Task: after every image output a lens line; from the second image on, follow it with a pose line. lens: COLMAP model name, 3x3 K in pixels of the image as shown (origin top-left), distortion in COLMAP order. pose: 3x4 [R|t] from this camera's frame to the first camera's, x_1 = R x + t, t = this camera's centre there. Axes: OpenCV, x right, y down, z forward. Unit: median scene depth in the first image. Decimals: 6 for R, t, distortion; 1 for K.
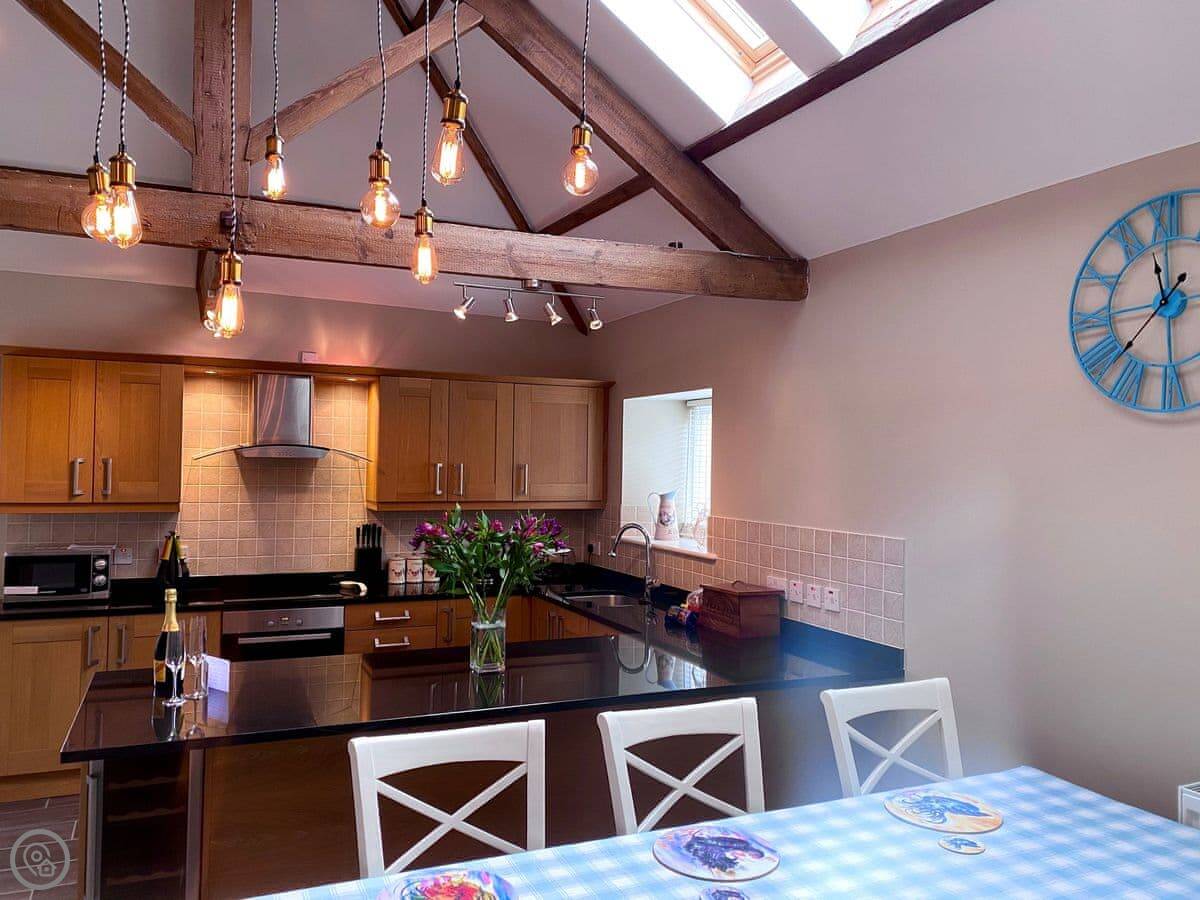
lens RADIAL K [[908.5, 0, 598.0], [0, 908.5, 456.5], [0, 0, 1]] dist [0.054872, -0.026598]
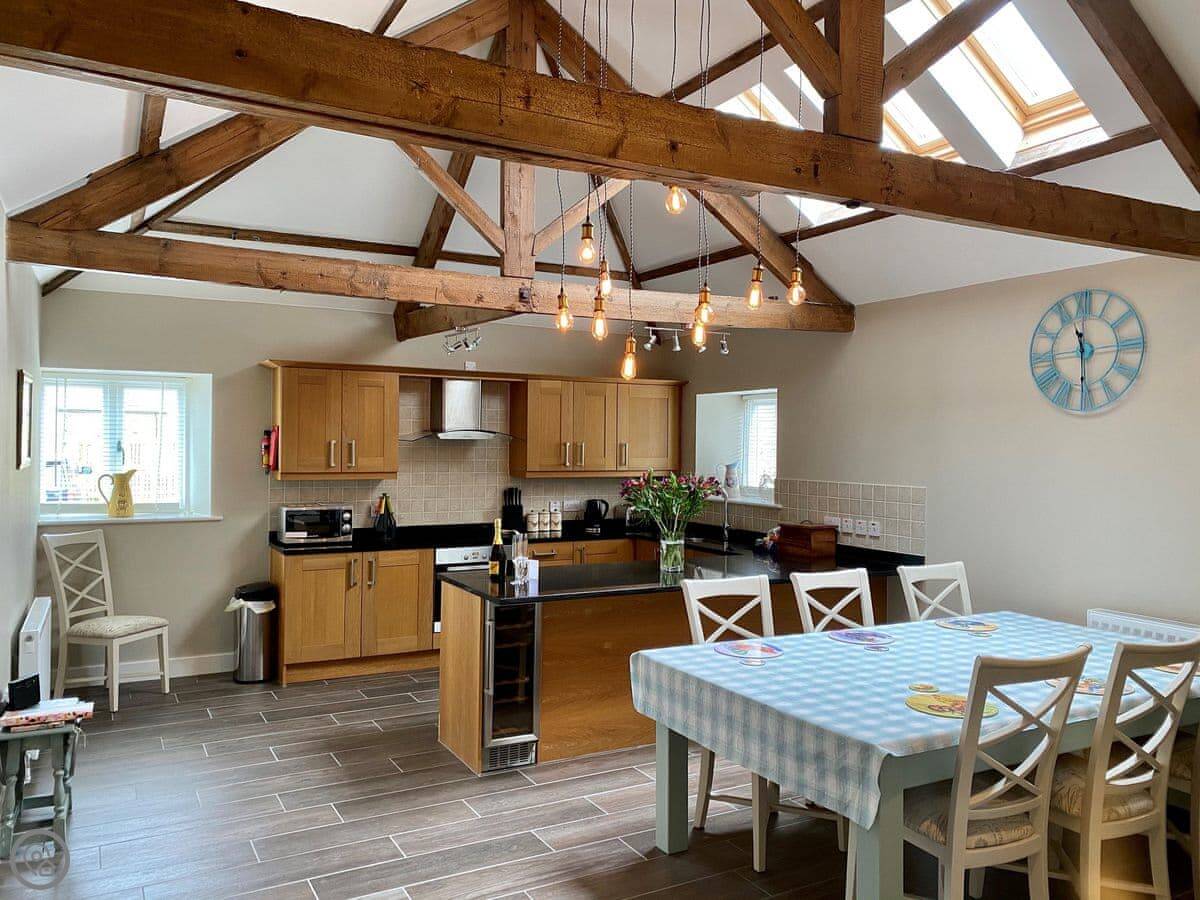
lens RADIAL K [[908.5, 0, 598.2], [0, 908.5, 453.7], [0, 0, 1]] dist [0.054872, -0.026598]
pose [[0.997990, -0.007502, 0.062932, -0.312231], [0.006308, 0.999797, 0.019149, -0.002852], [-0.063063, -0.018714, 0.997834, -0.518232]]
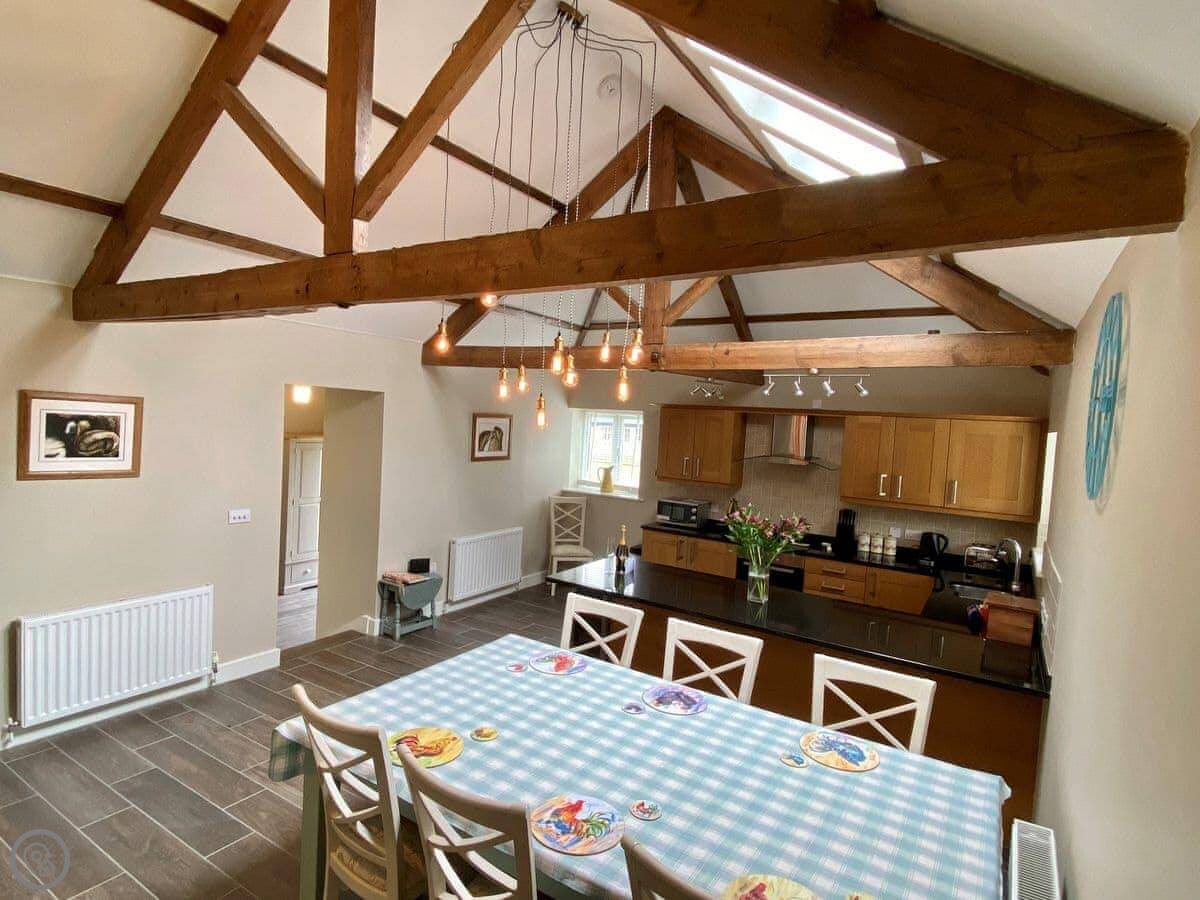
lens RADIAL K [[653.7, 0, 595.2], [0, 653.7, 446.6], [0, 0, 1]] dist [0.021927, -0.000900]
pose [[0.541771, 0.053438, -0.838826, 0.654309], [-0.043700, 0.998418, 0.035380, -0.077982], [0.839390, 0.017489, 0.543249, 0.059603]]
